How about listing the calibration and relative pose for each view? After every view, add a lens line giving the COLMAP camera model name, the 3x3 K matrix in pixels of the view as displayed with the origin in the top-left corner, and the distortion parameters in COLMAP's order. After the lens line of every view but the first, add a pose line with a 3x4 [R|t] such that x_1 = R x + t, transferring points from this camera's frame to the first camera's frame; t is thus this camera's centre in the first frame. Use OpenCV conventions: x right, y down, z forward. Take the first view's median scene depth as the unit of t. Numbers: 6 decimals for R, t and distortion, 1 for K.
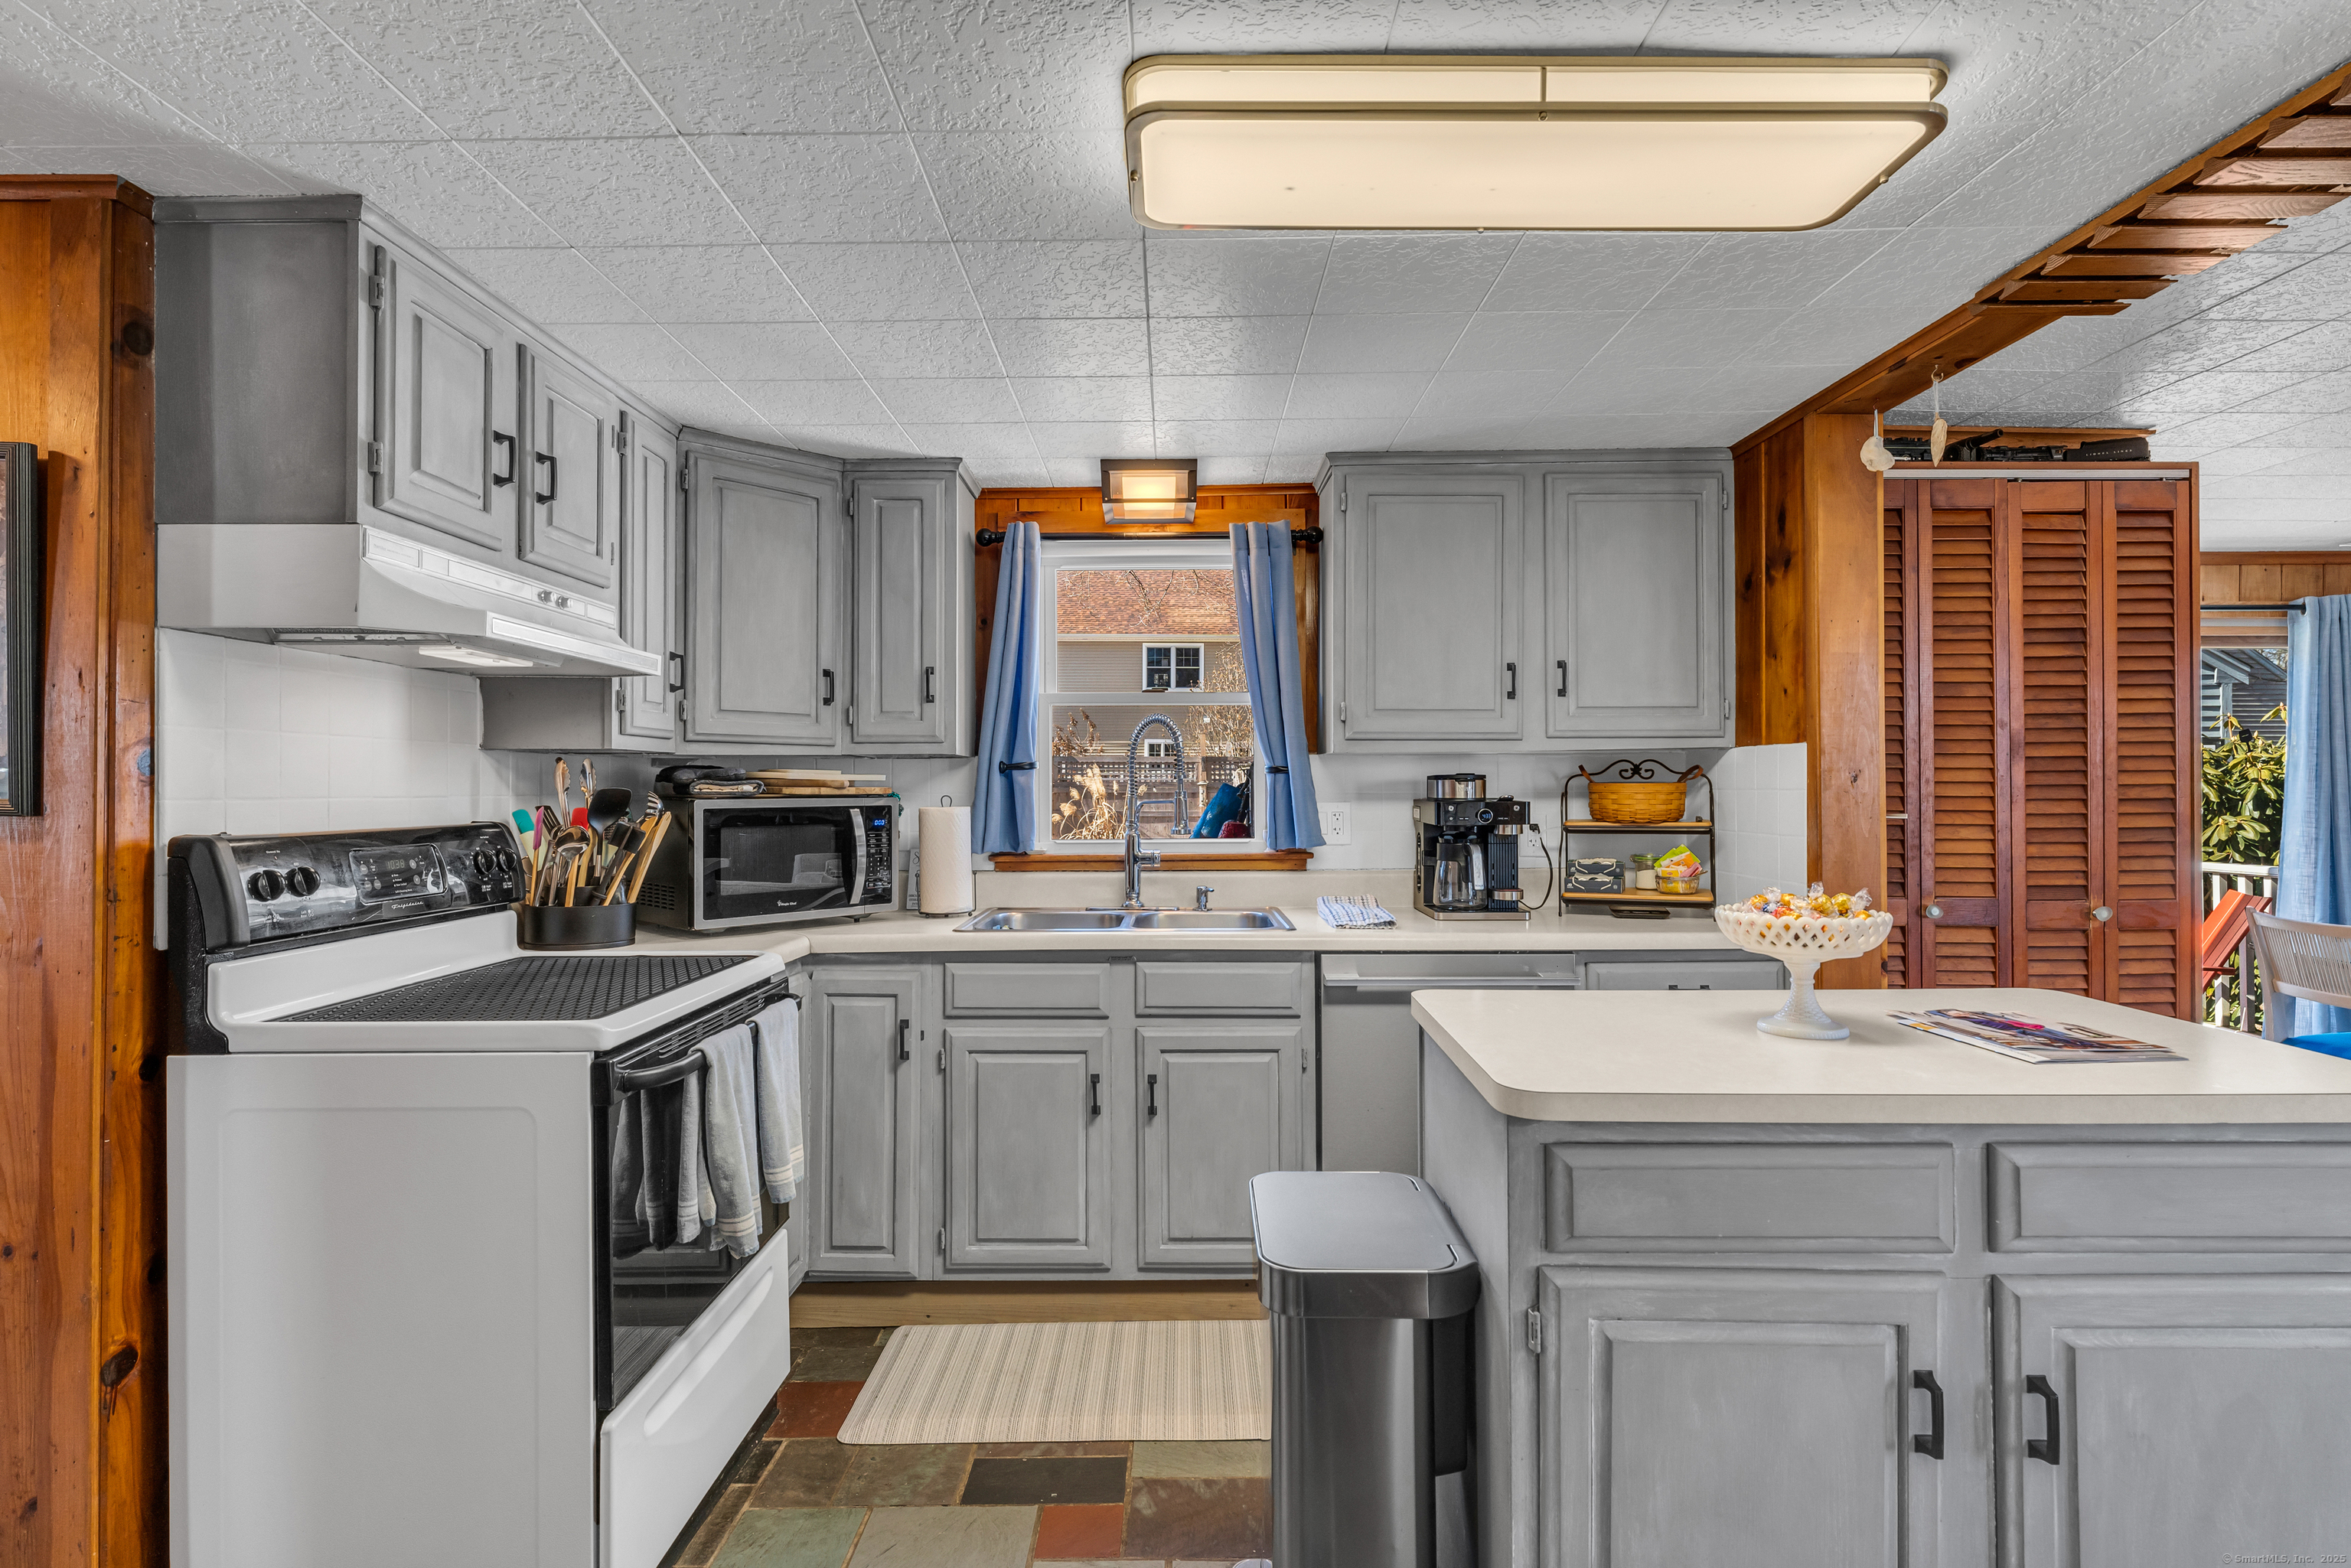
lens RADIAL K [[1155.5, 0, 1175.5], [0, 1155.5, 784.0], [0, 0, 1]] dist [-0.000952, -0.000400]
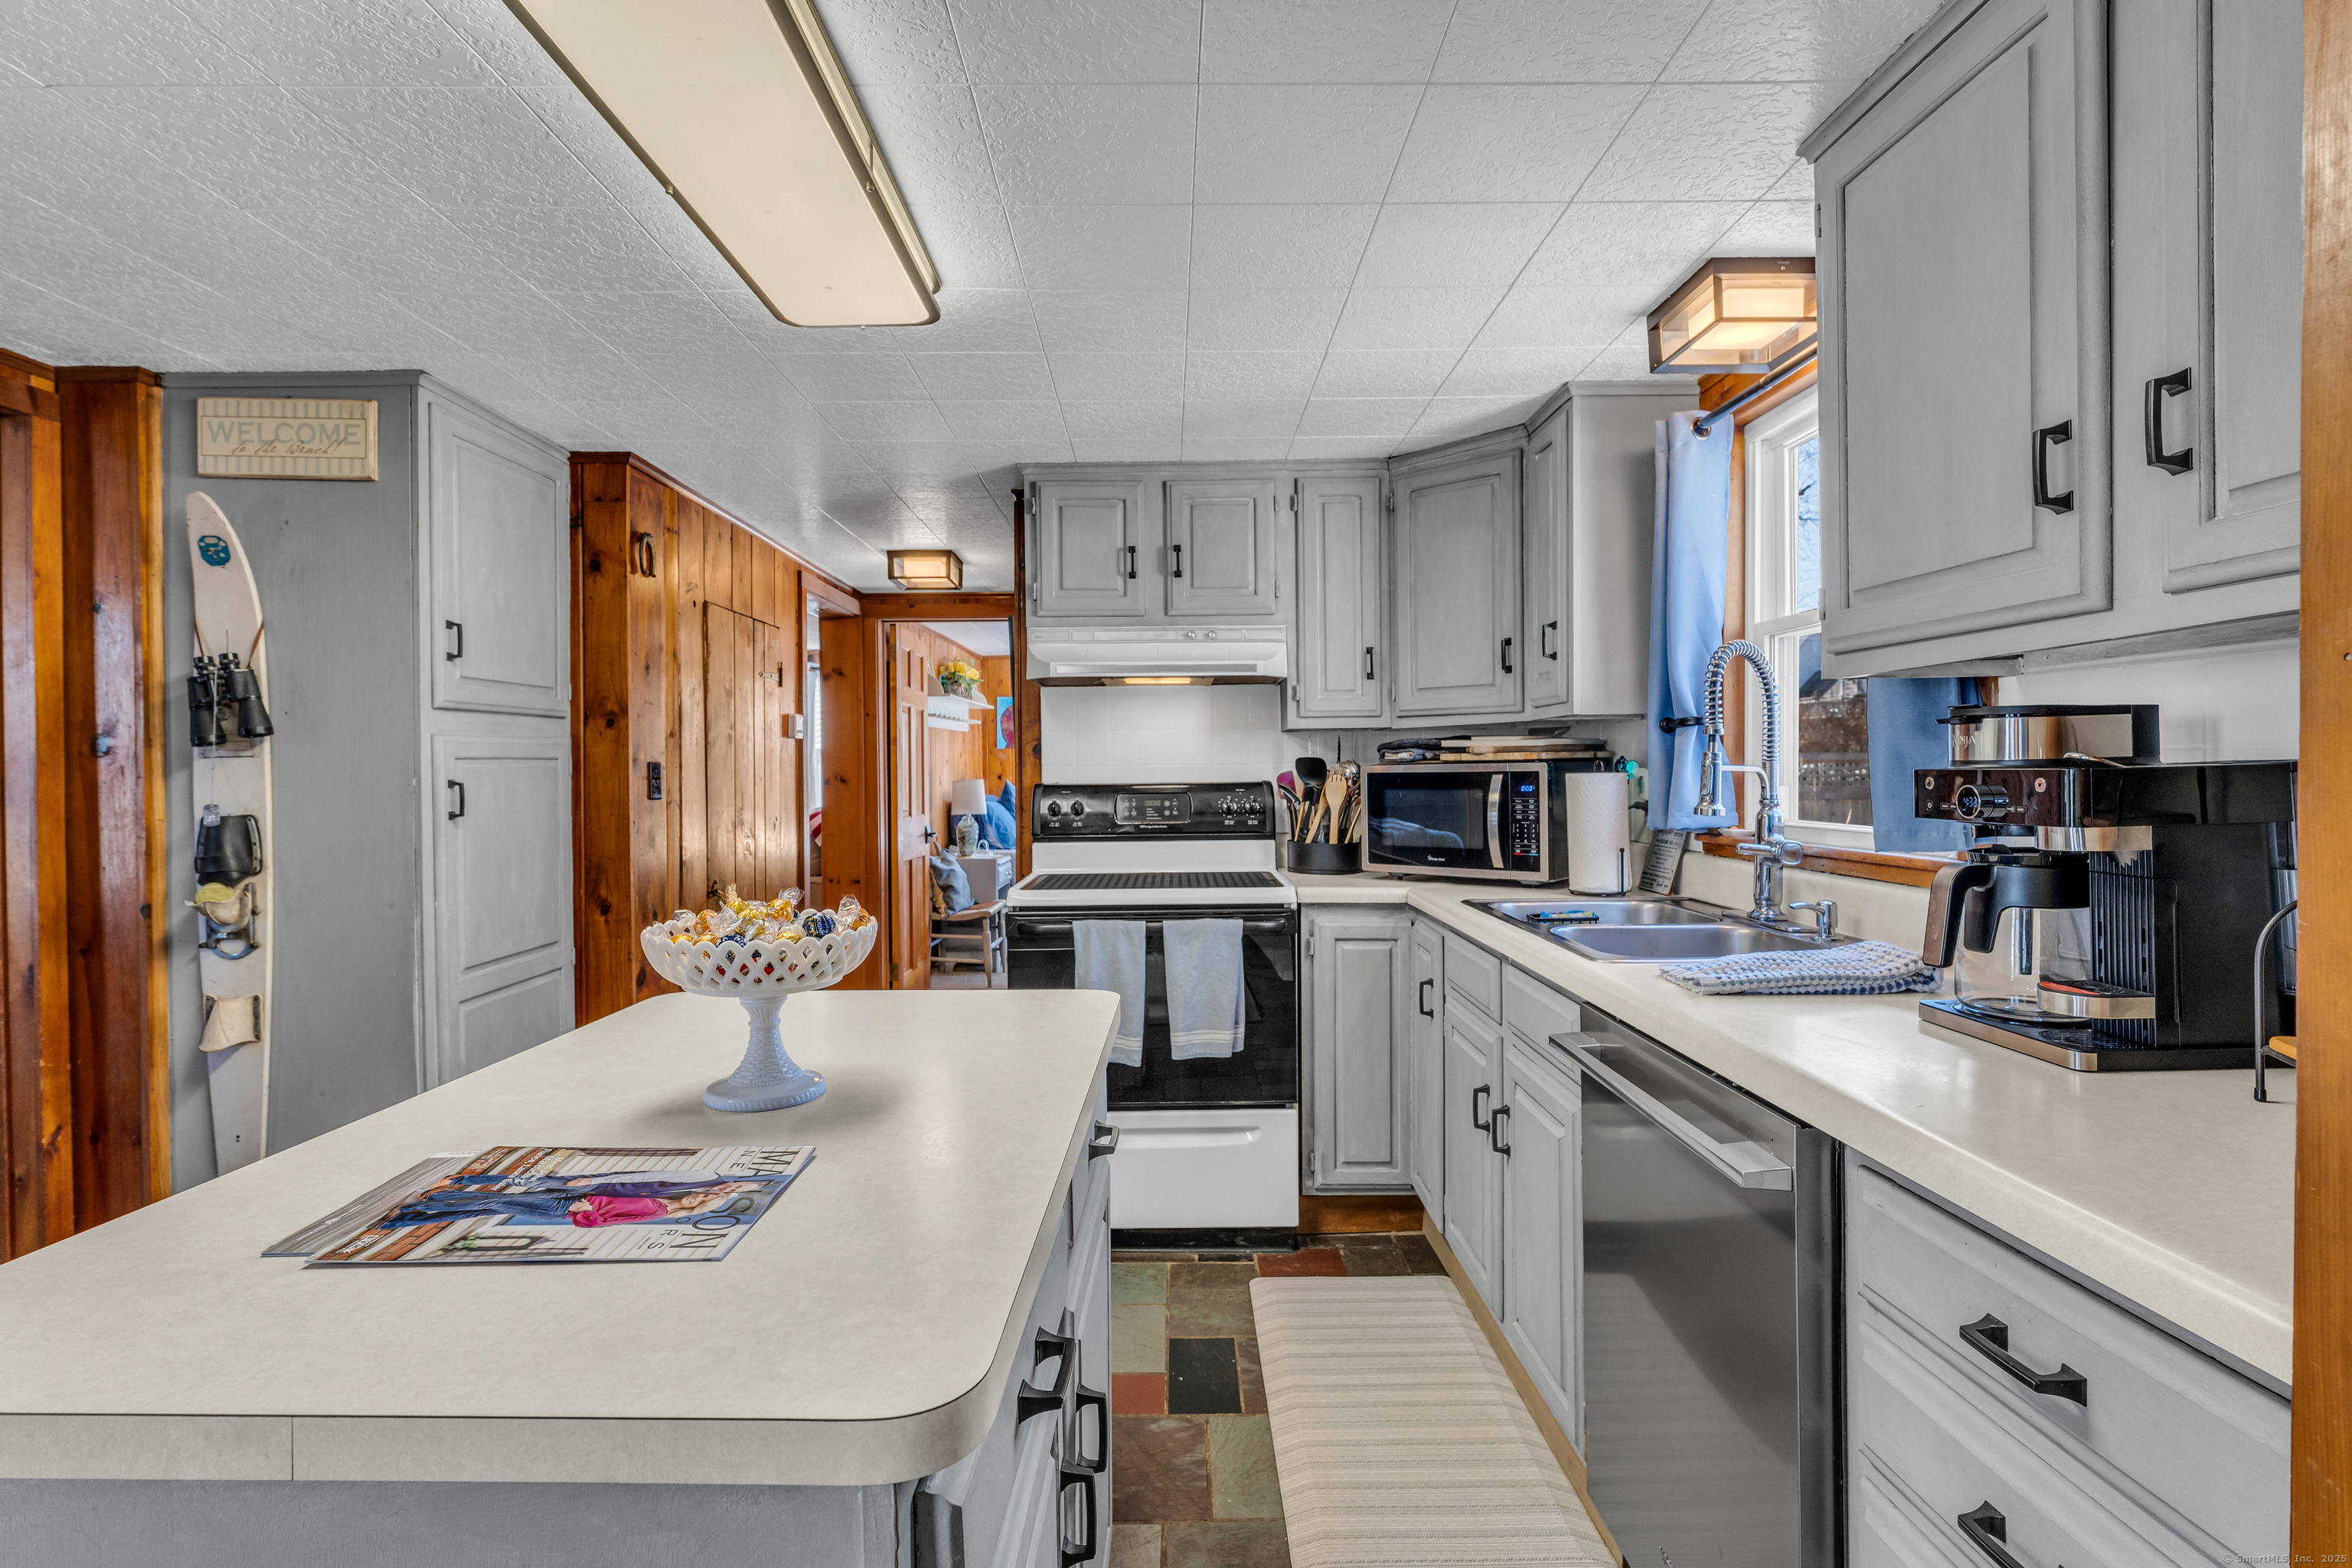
lens RADIAL K [[1097.0, 0, 1176.0], [0, 1097.0, 784.0], [0, 0, 1]] dist [-0.005466, -0.000468]
pose [[0.012702, 0.016368, -0.999785, 0.692670], [0.014509, 0.999758, 0.016552, 0.010169], [0.999814, -0.014716, 0.012462, 0.715557]]
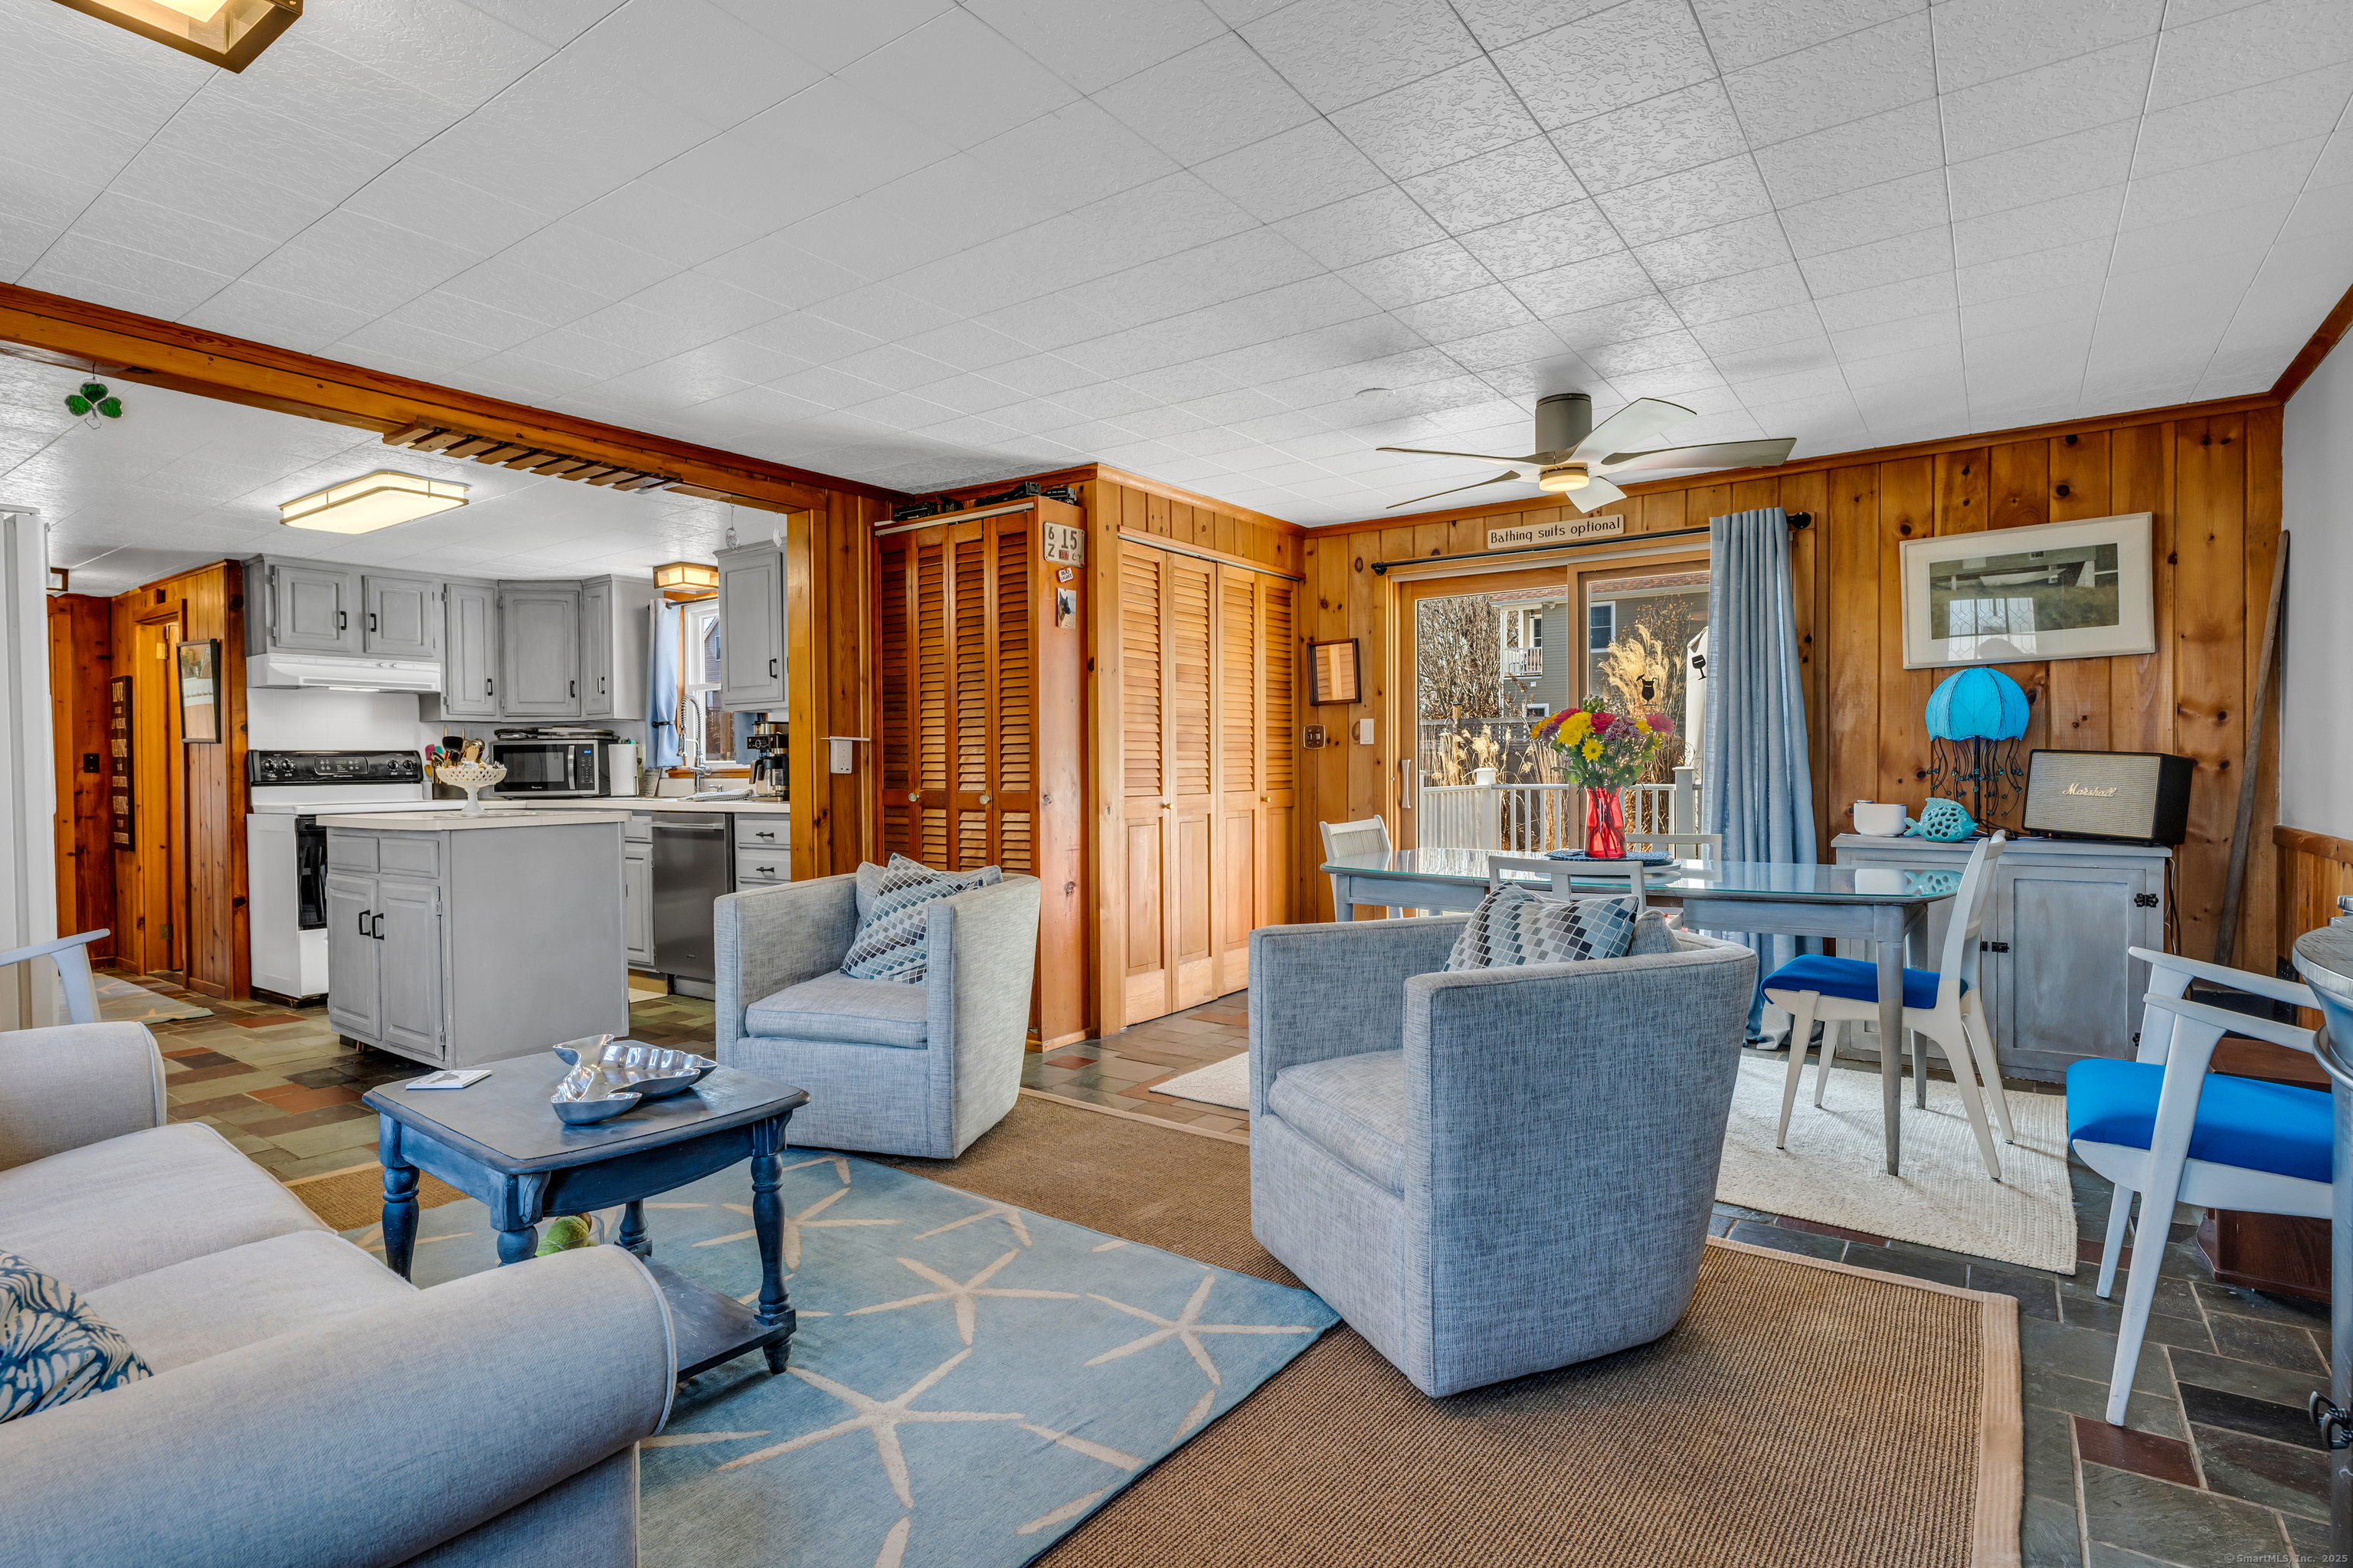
lens RADIAL K [[1170.5, 0, 1173.9], [0, 1170.5, 782.0], [0, 0, 1]] dist [0.000383, -0.000287]
pose [[0.817990, 0.001343, -0.575230, 1.921234], [0.011271, 0.999768, 0.018362, 0.063256], [0.575121, -0.021503, 0.817785, -0.141167]]
